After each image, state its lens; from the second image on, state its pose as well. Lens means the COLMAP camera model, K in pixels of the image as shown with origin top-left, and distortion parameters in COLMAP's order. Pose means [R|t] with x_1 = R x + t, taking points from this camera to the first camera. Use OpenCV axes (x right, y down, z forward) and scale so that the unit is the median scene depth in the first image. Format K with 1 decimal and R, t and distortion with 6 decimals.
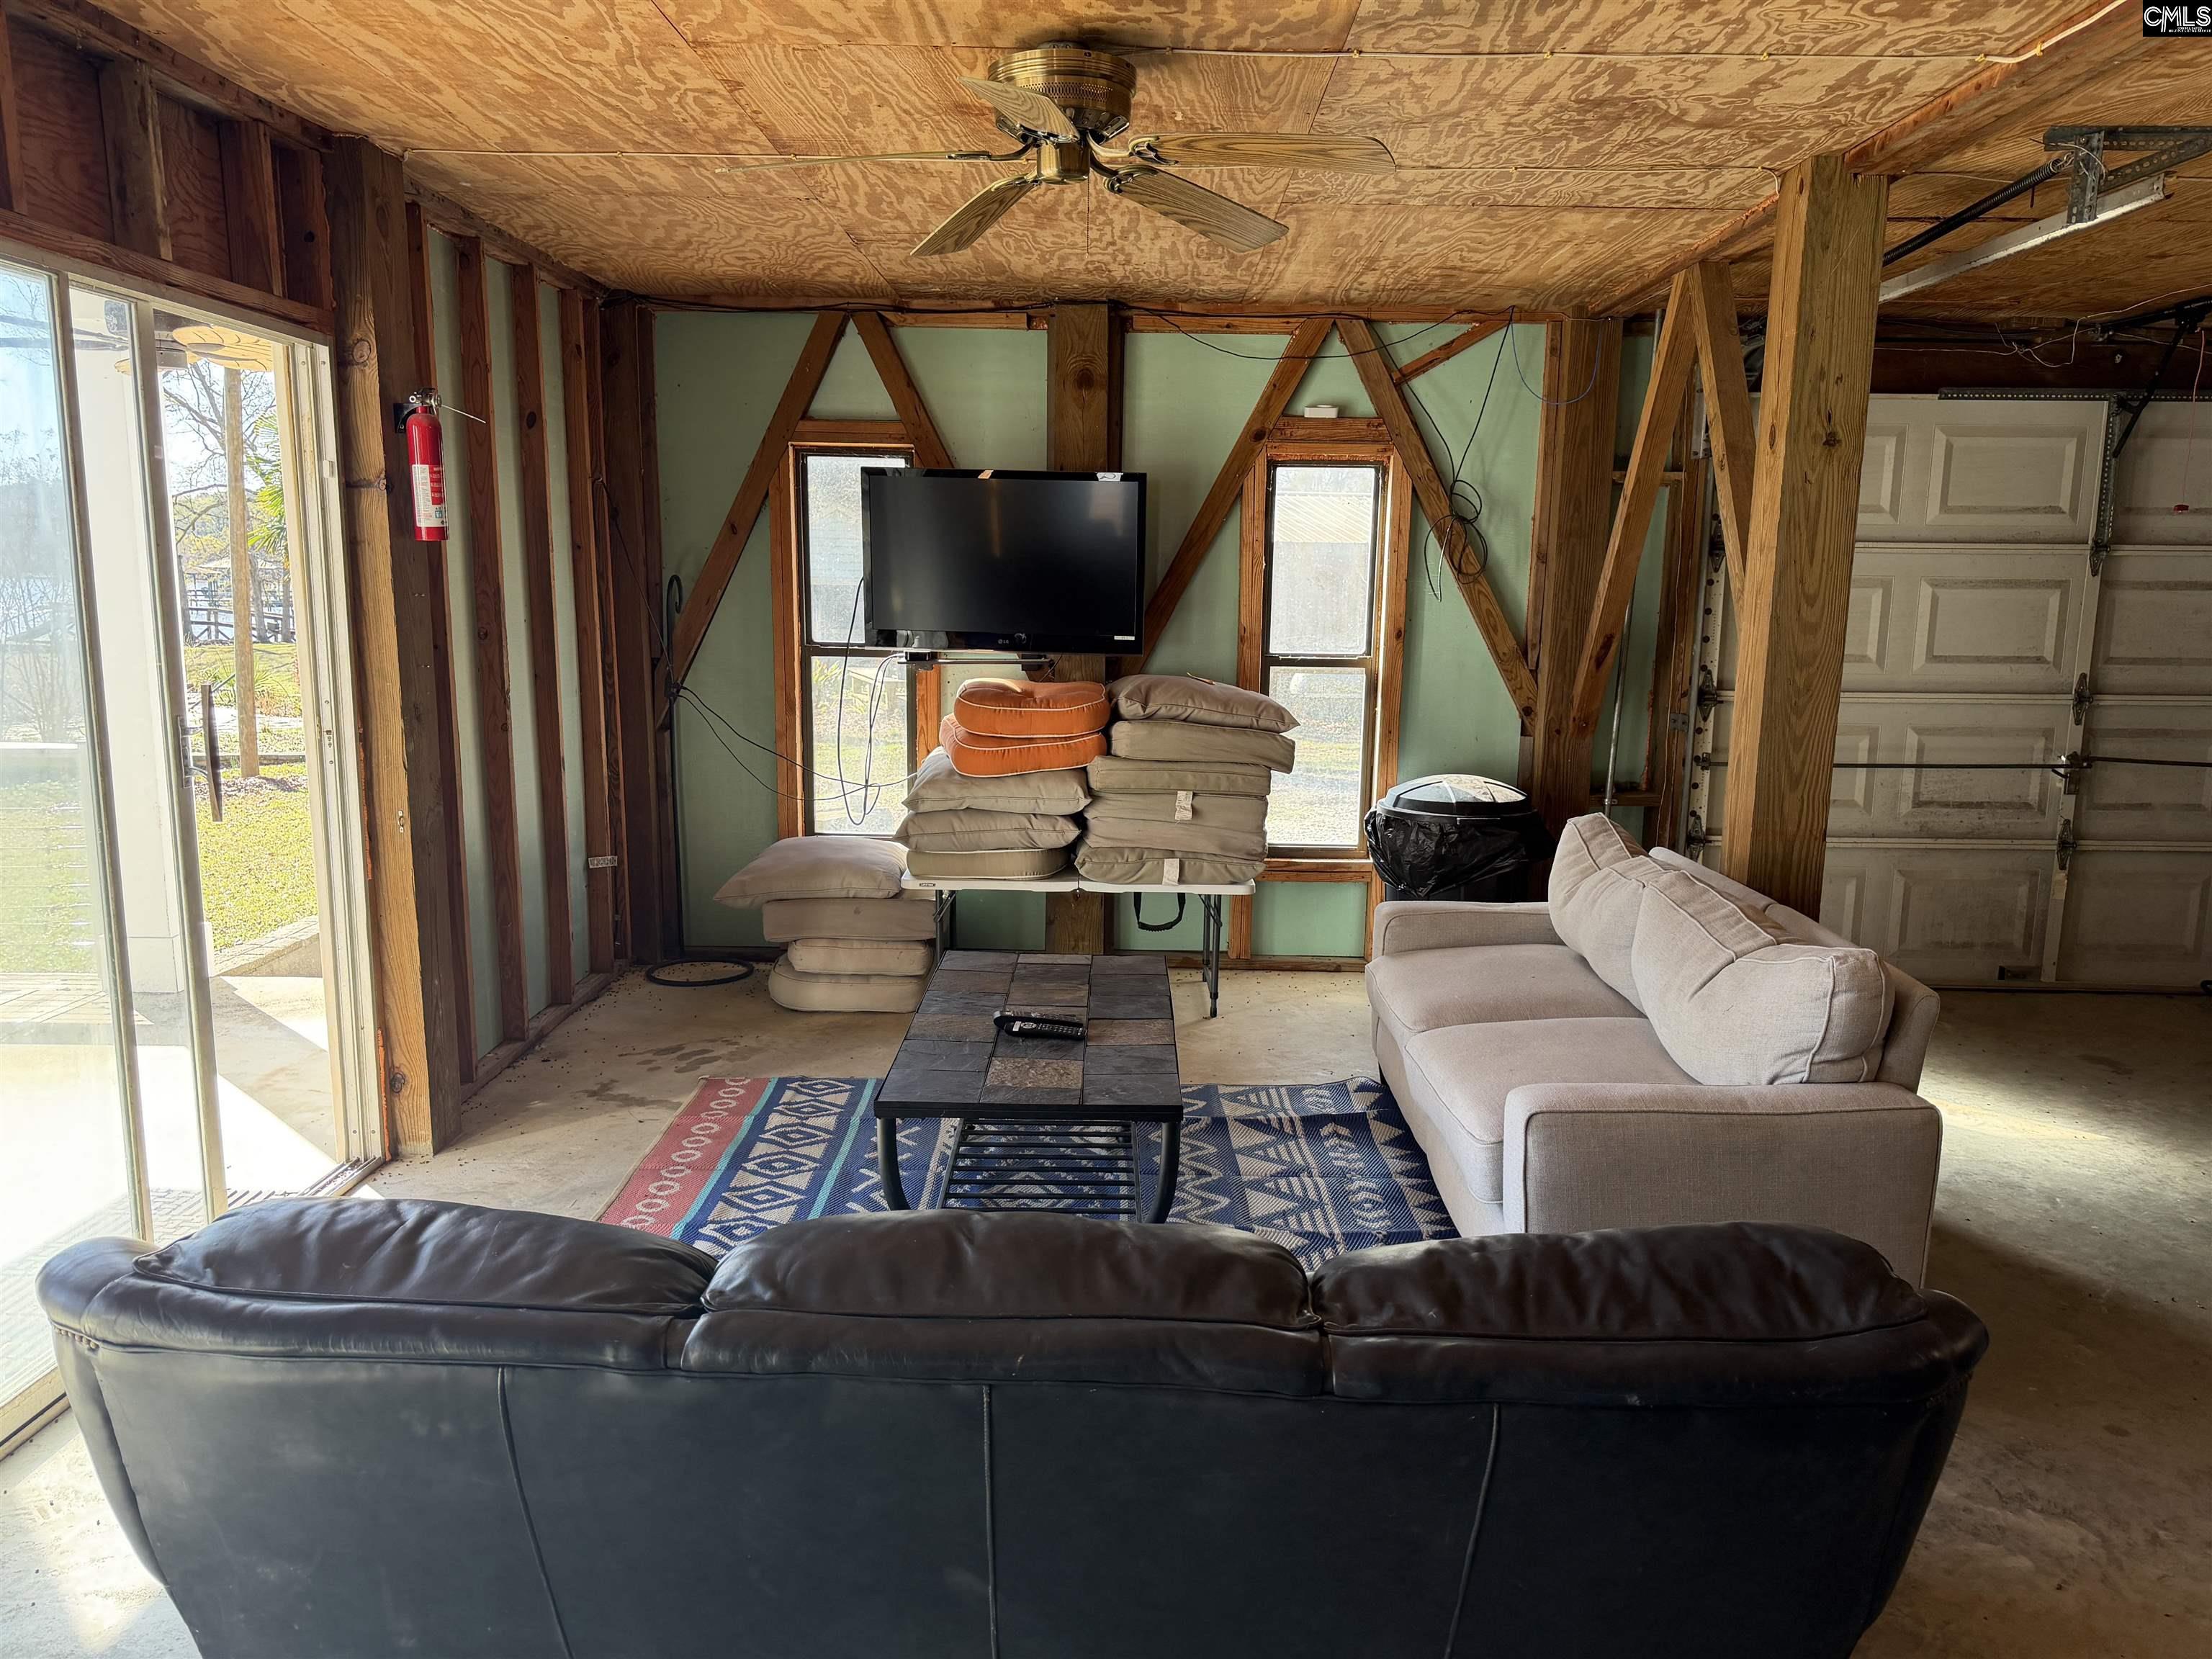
lens RADIAL K [[1560.9, 0, 1092.9], [0, 1560.9, 843.6], [0, 0, 1]] dist [0.071885, -0.105223]
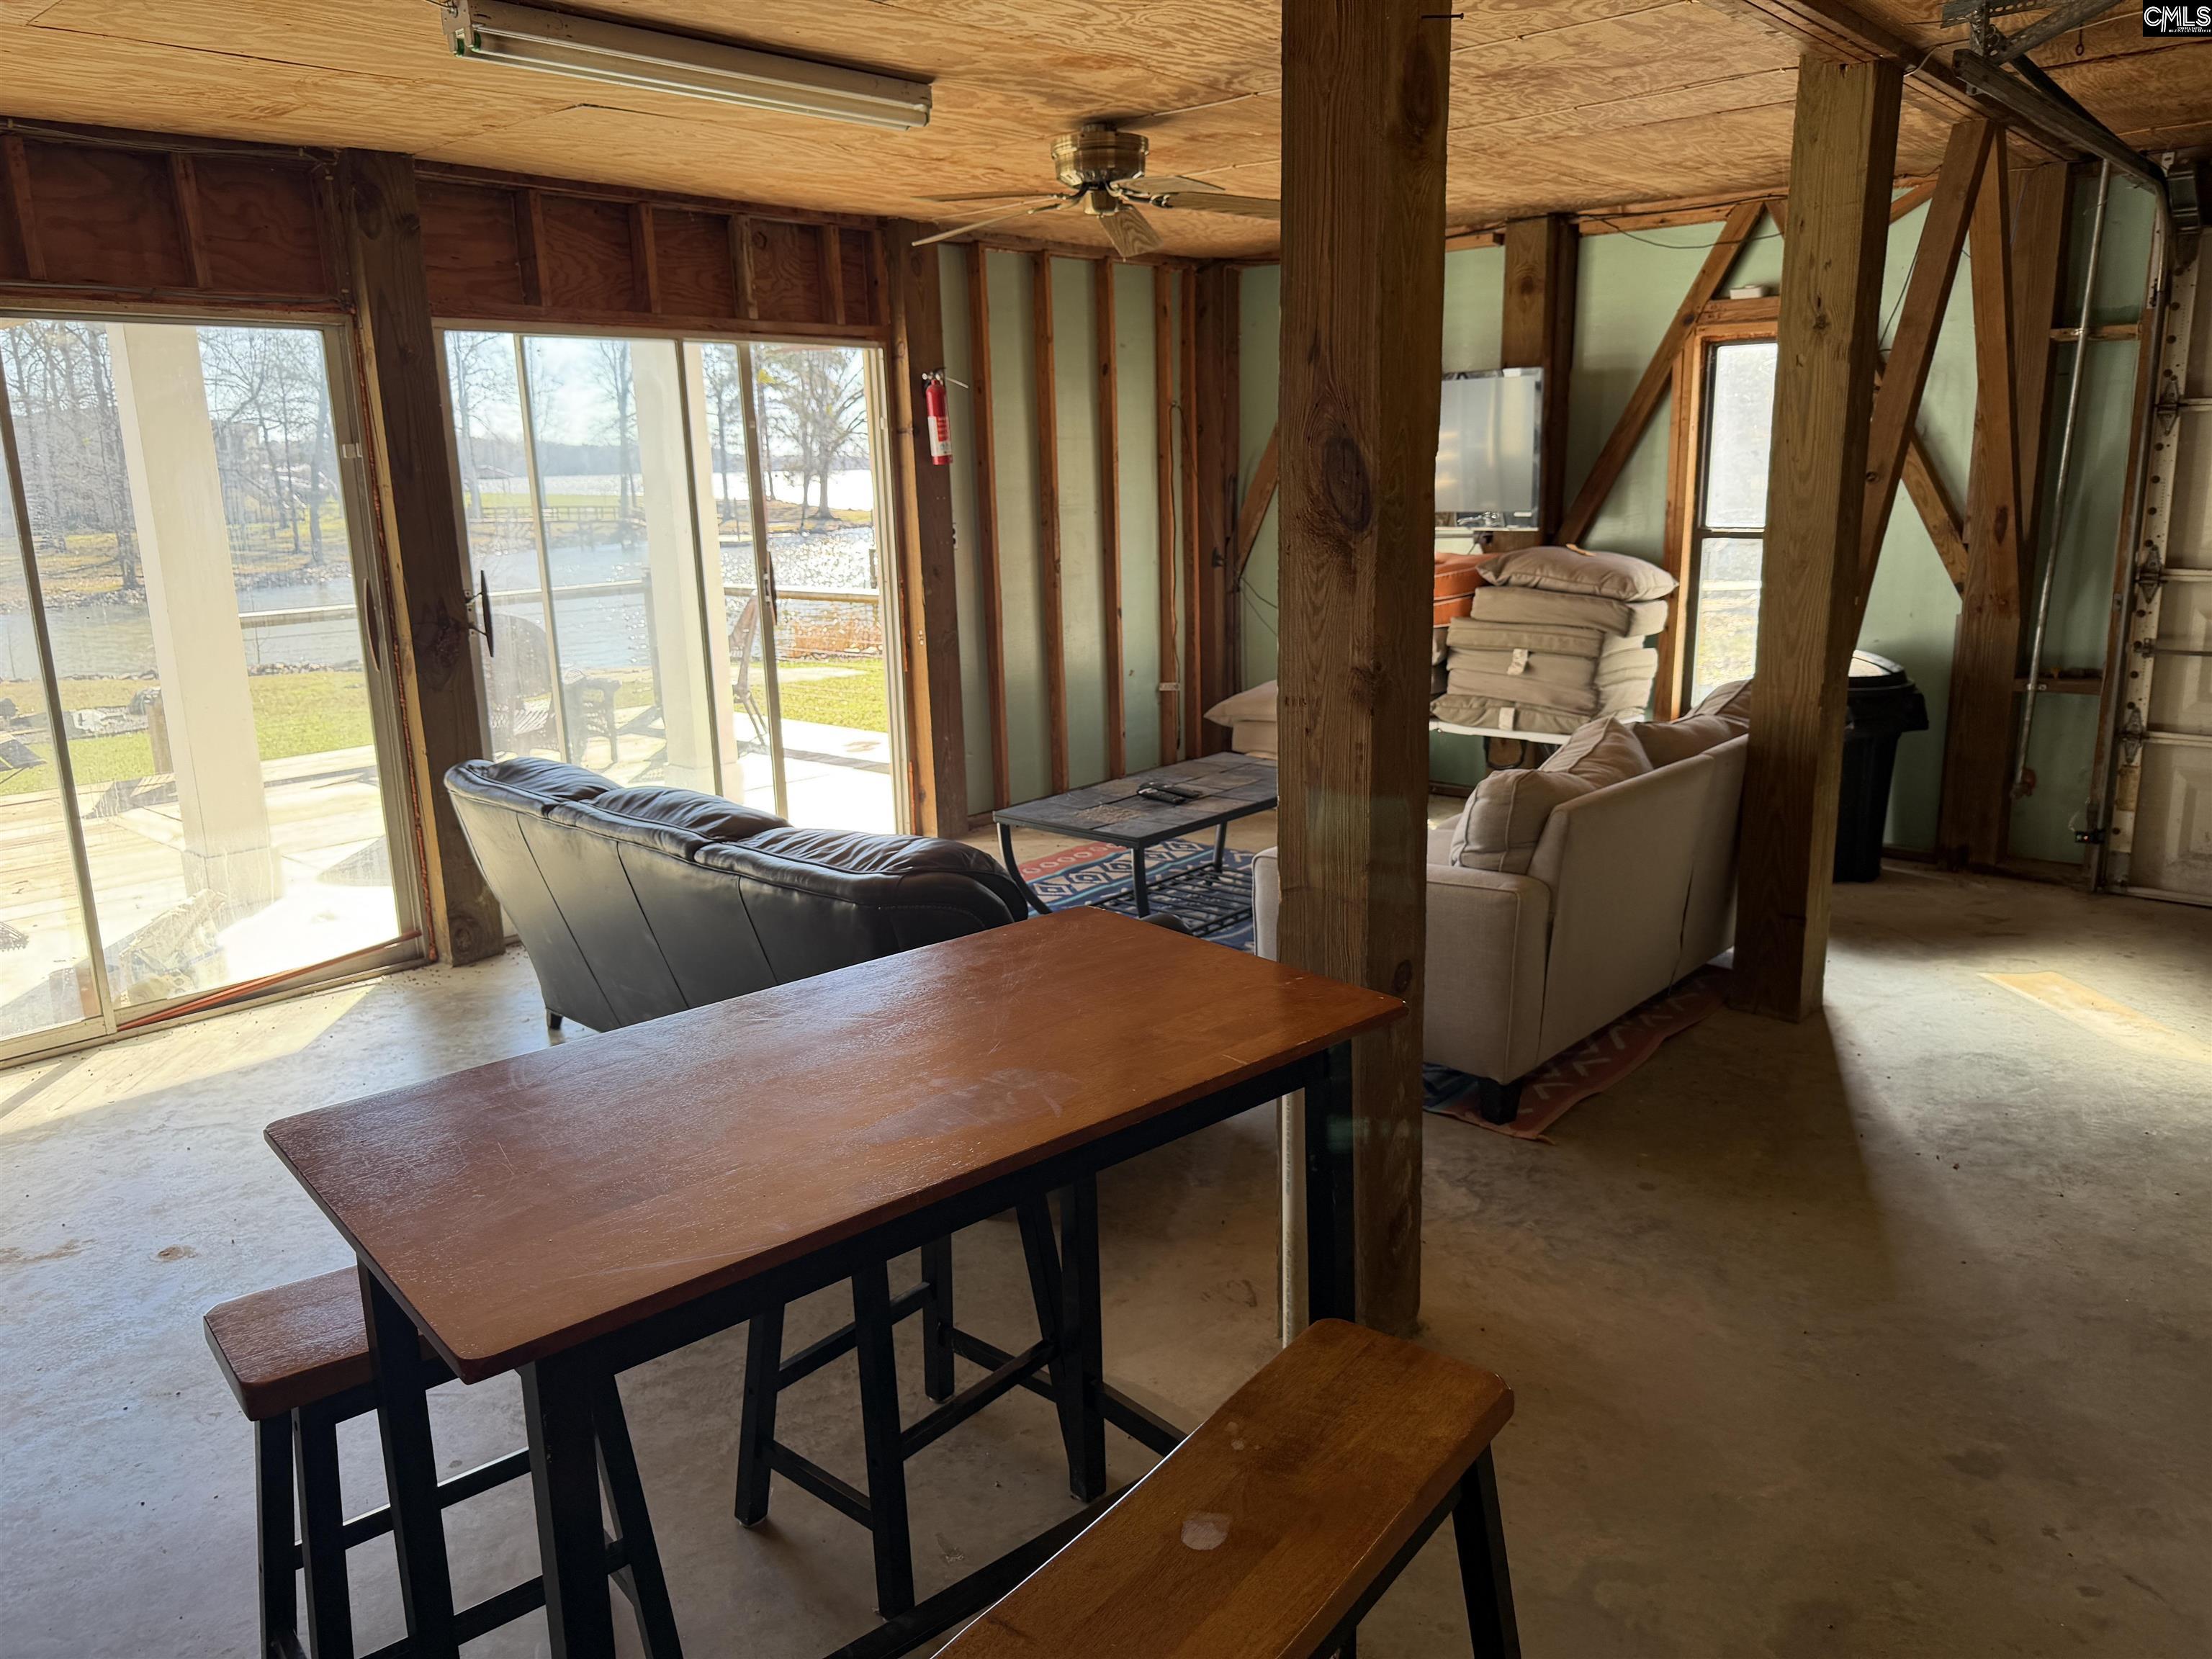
lens RADIAL K [[1560.9, 0, 1070.3], [0, 1560.9, 838.7], [0, 0, 1]] dist [0.071885, -0.105223]
pose [[0.744970, 0.124175, -0.655439, 0.588088], [-0.076569, 0.991946, 0.100899, 0.013640], [0.662689, -0.024980, 0.748478, -0.096451]]
